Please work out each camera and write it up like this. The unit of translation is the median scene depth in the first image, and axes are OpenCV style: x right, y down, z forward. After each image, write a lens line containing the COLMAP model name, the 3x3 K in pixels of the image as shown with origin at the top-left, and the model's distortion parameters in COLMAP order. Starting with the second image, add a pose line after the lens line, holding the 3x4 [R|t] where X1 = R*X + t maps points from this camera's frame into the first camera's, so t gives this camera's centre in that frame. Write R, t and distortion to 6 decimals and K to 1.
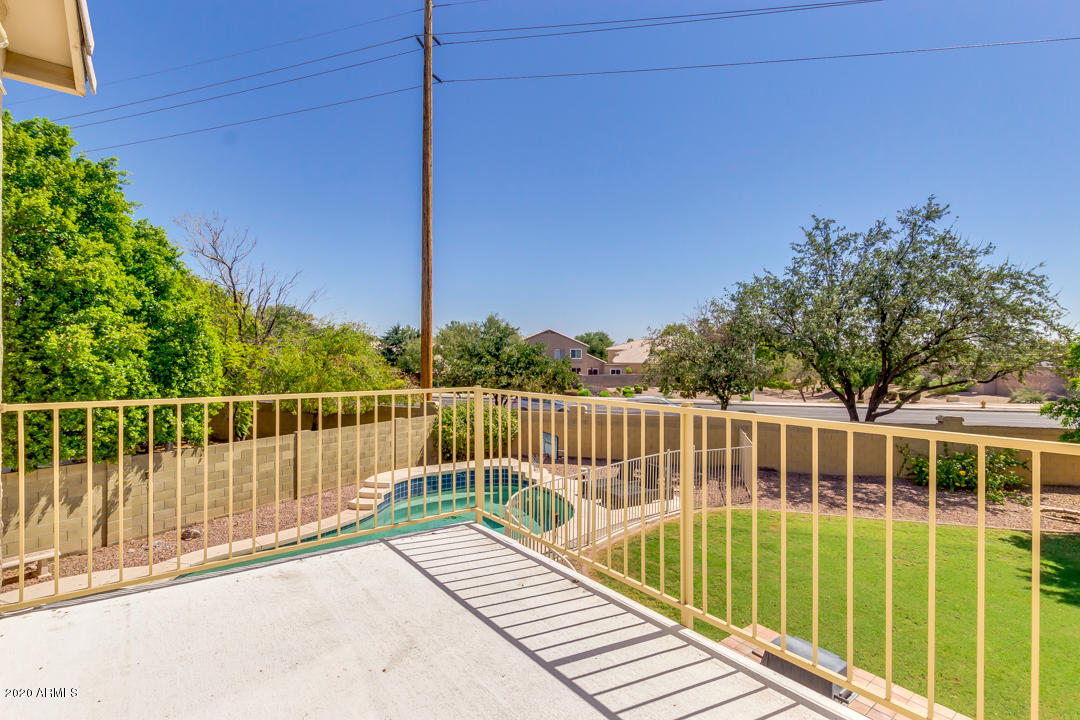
lens RADIAL K [[495.0, 0, 555.1], [0, 495.0, 360.0], [0, 0, 1]] dist [-0.002509, -0.000882]
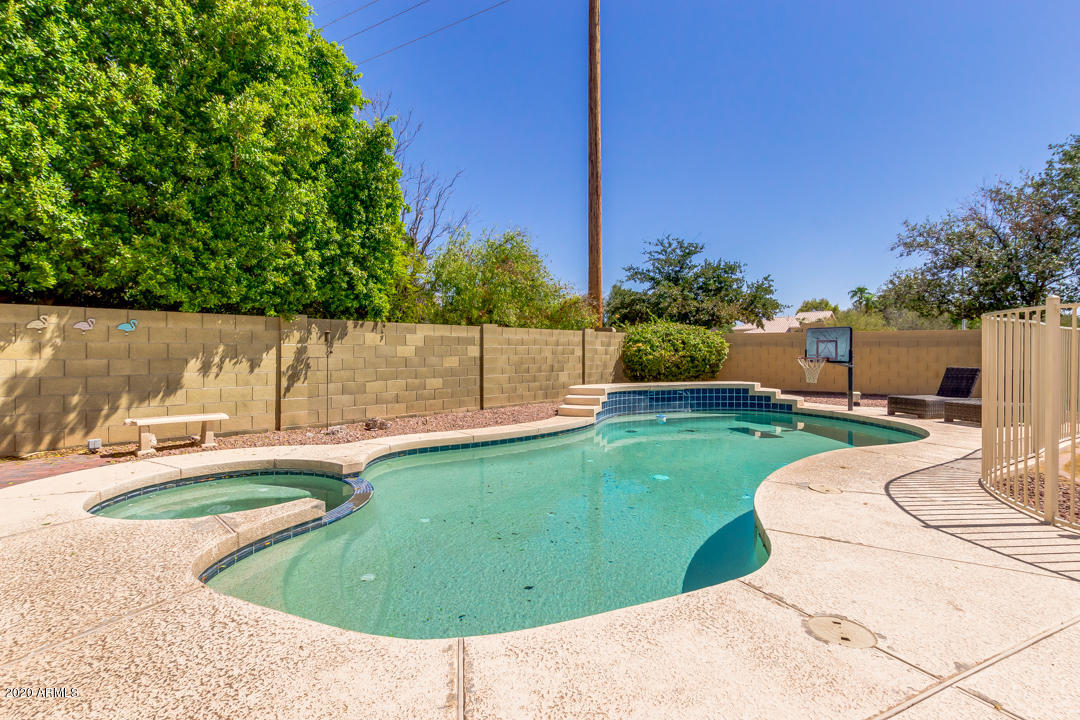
lens RADIAL K [[498.3, 0, 537.1], [0, 498.3, 353.7], [0, 0, 1]] dist [-0.000505, -0.000278]
pose [[0.973244, -0.002150, -0.229762, -0.287936], [0.001245, 0.999991, -0.004081, 0.217977], [0.229769, 0.003686, 0.973238, 0.286657]]
